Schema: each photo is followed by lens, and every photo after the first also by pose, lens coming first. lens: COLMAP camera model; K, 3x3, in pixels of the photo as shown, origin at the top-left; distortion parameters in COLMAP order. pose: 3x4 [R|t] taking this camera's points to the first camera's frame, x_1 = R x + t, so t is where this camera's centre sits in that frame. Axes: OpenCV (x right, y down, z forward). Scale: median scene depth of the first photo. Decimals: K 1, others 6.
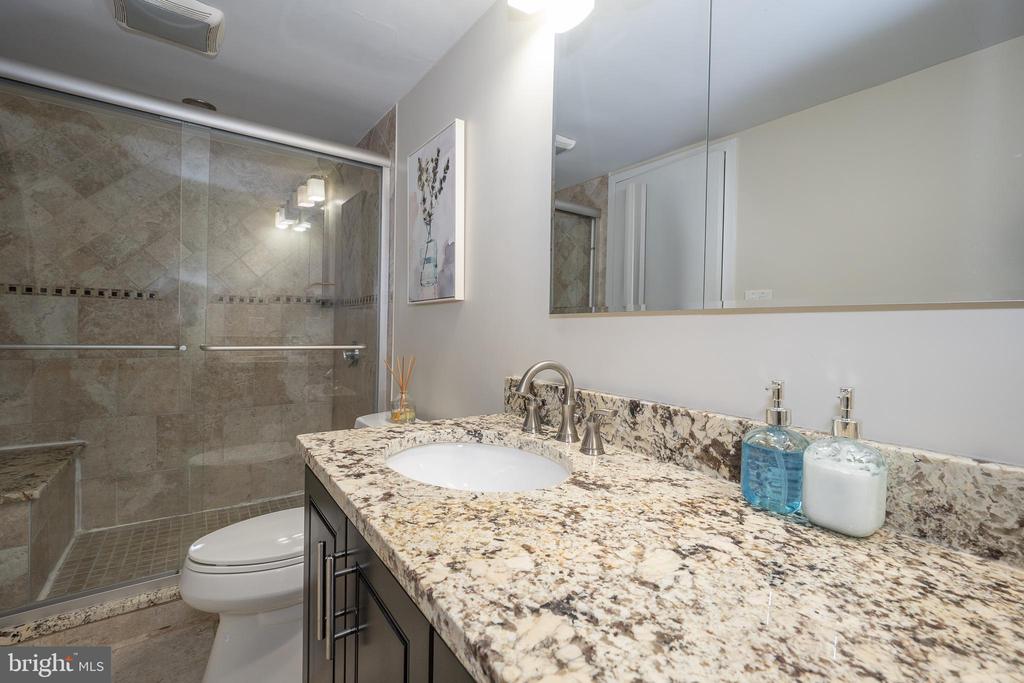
lens RADIAL K [[455.9, 0, 512.9], [0, 455.9, 340.2], [0, 0, 1]] dist [0.013800, 0.000041]
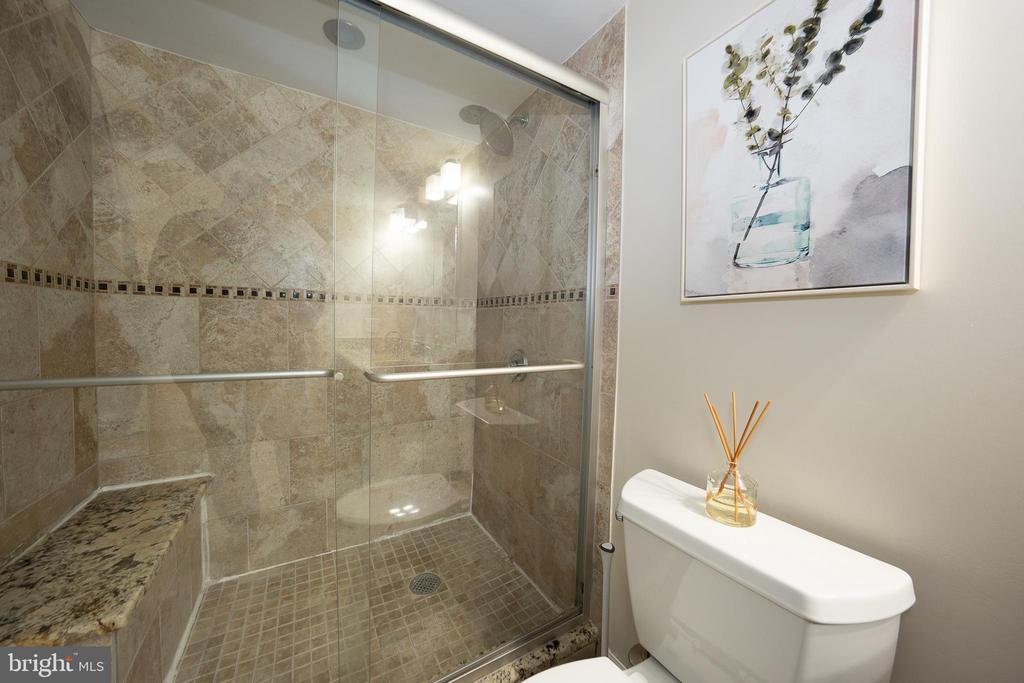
lens RADIAL K [[357.5, 0, 512.4], [0, 357.5, 338.9], [0, 0, 1]] dist [-0.010981, 0.000212]
pose [[0.997153, 0.001322, -0.075389, -0.348152], [0.000093, 0.999824, 0.018765, -0.031834], [0.075400, -0.018718, 0.996978, 0.421120]]
